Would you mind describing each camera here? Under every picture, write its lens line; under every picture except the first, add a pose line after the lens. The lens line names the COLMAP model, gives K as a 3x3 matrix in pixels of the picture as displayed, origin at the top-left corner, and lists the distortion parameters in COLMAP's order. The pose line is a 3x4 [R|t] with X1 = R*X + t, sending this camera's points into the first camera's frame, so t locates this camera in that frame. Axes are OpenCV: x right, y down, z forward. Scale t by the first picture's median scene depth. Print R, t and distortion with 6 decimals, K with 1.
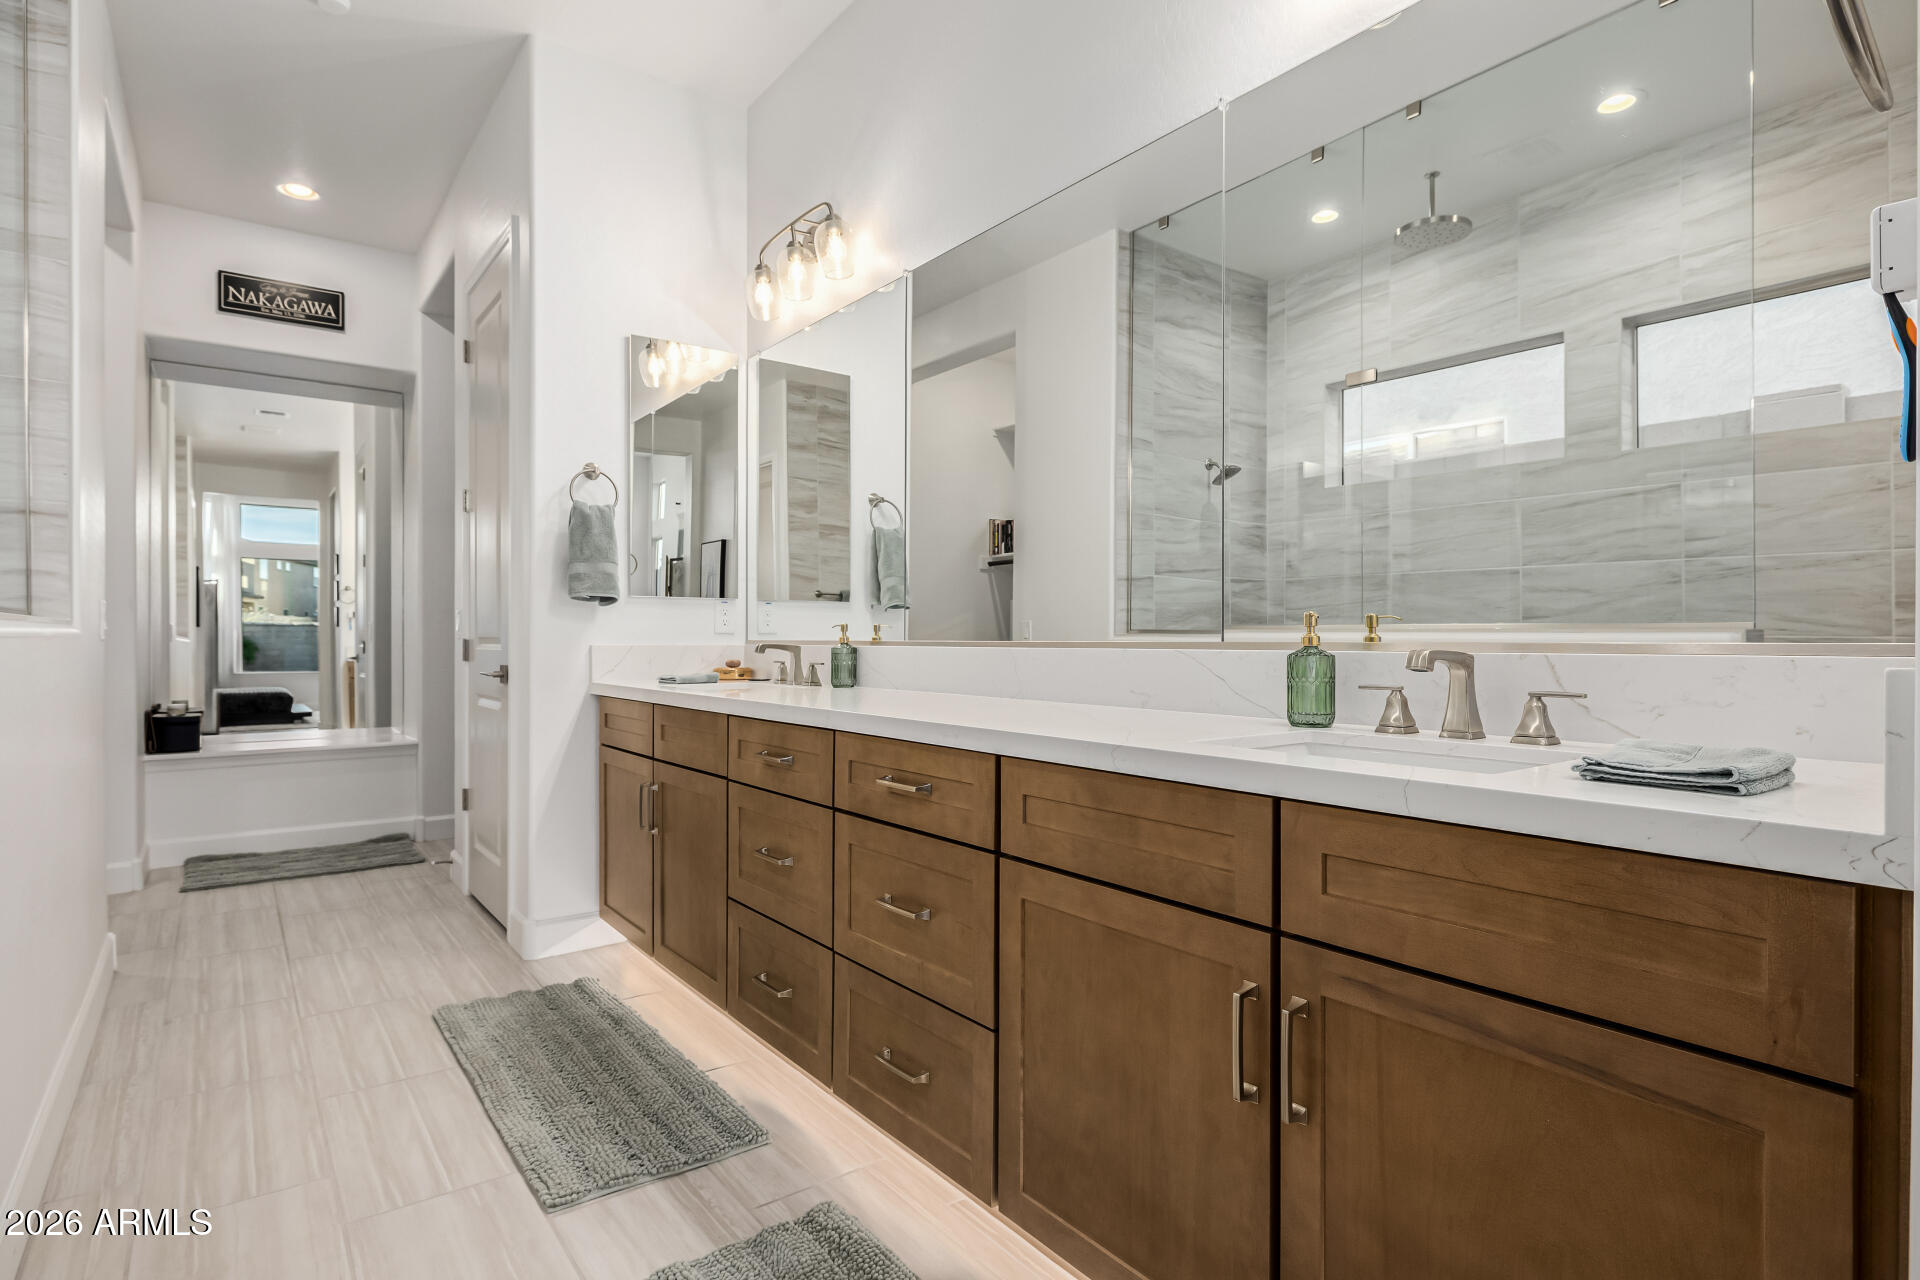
lens RADIAL K [[995.1, 0, 970.8], [0, 995.1, 643.2], [0, 0, 1]] dist [-0.006428, 0.000872]
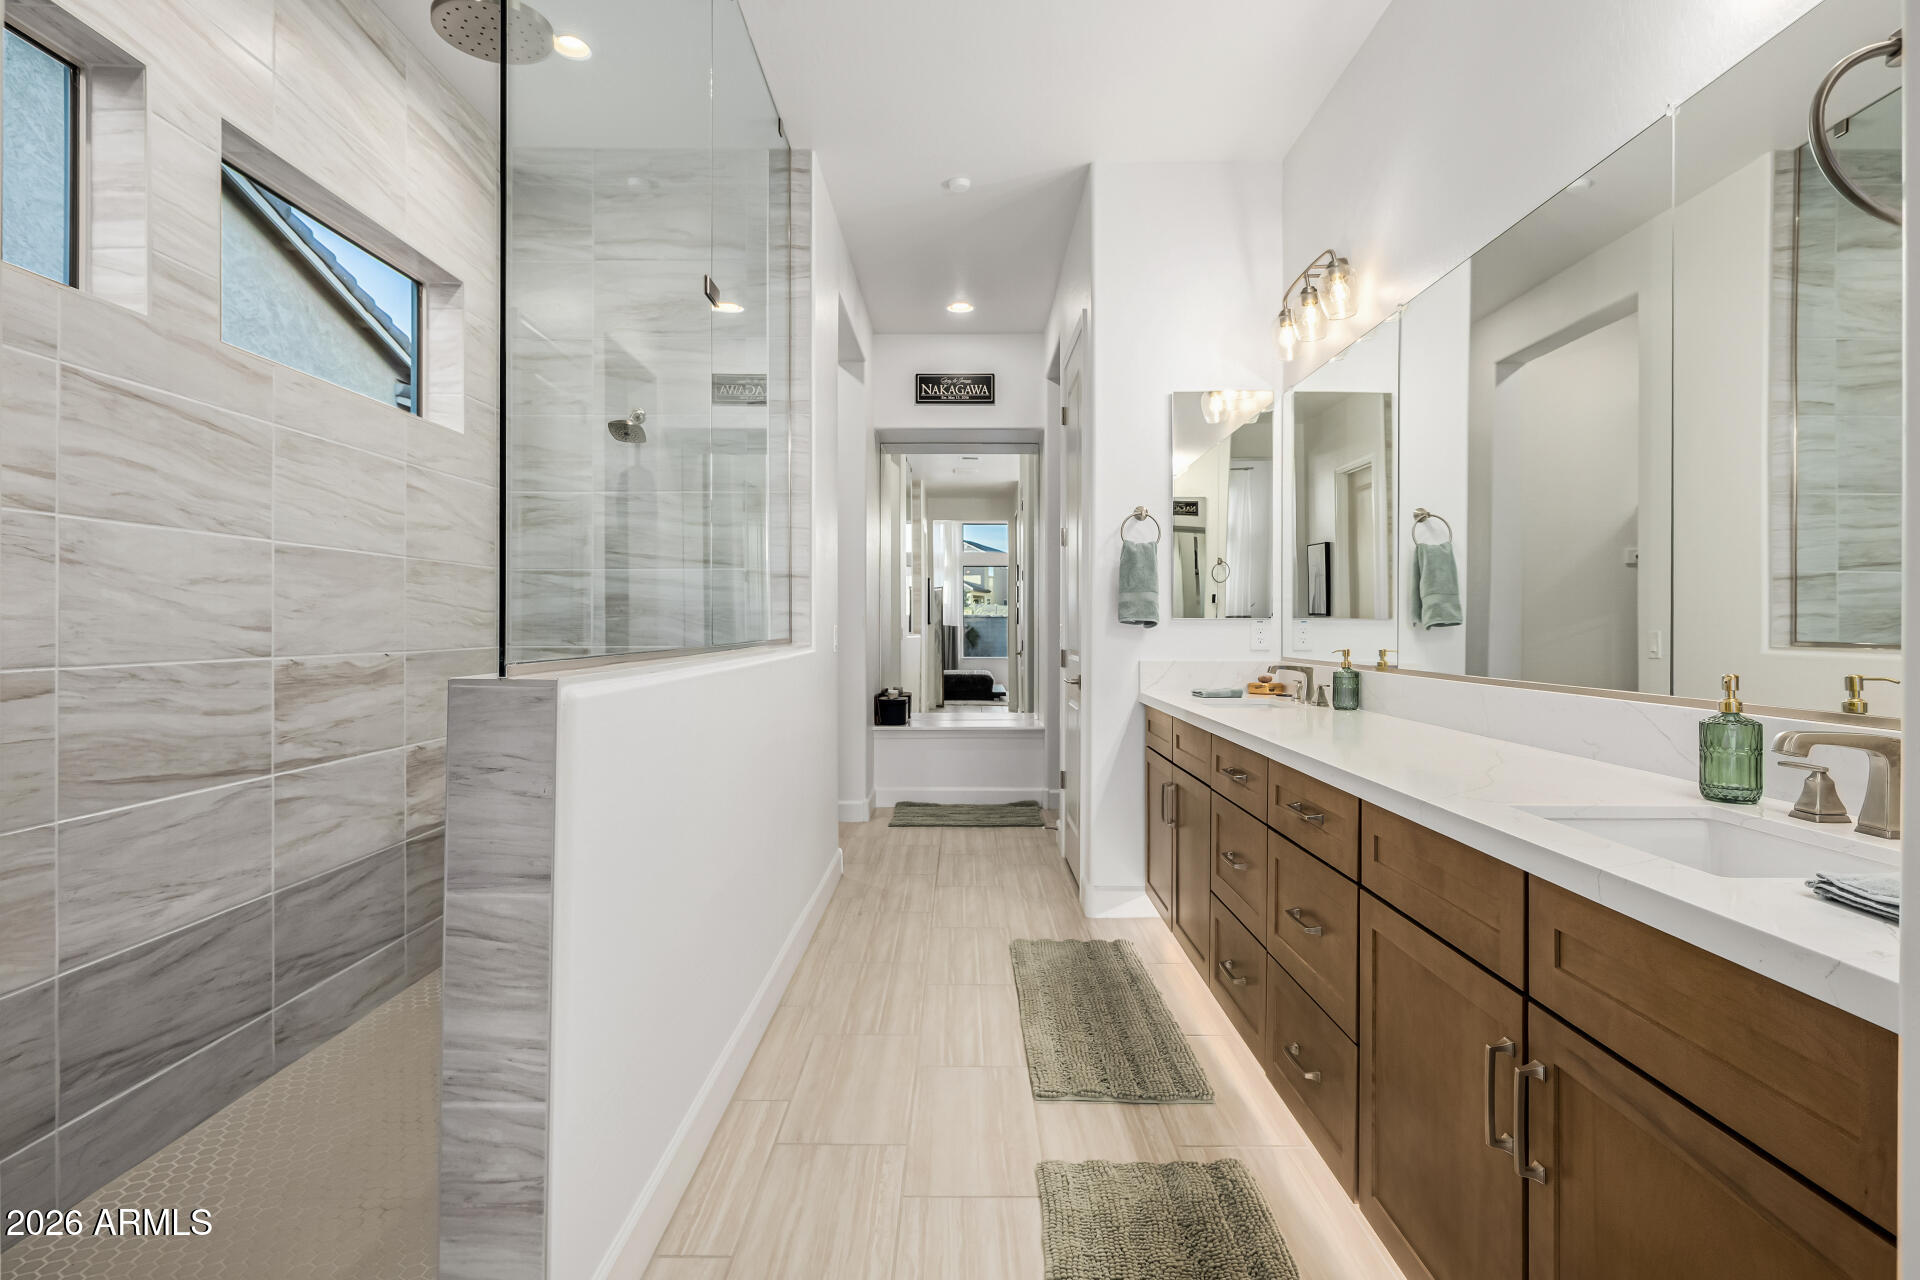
lens RADIAL K [[995.1, 0, 939.4], [0, 995.1, 622.7], [0, 0, 1]] dist [-0.006428, 0.000872]
pose [[0.784572, -0.002715, -0.620032, 0.171758], [-0.001581, 0.999978, -0.006379, -0.036618], [0.620036, 0.005984, 0.784551, -0.080825]]
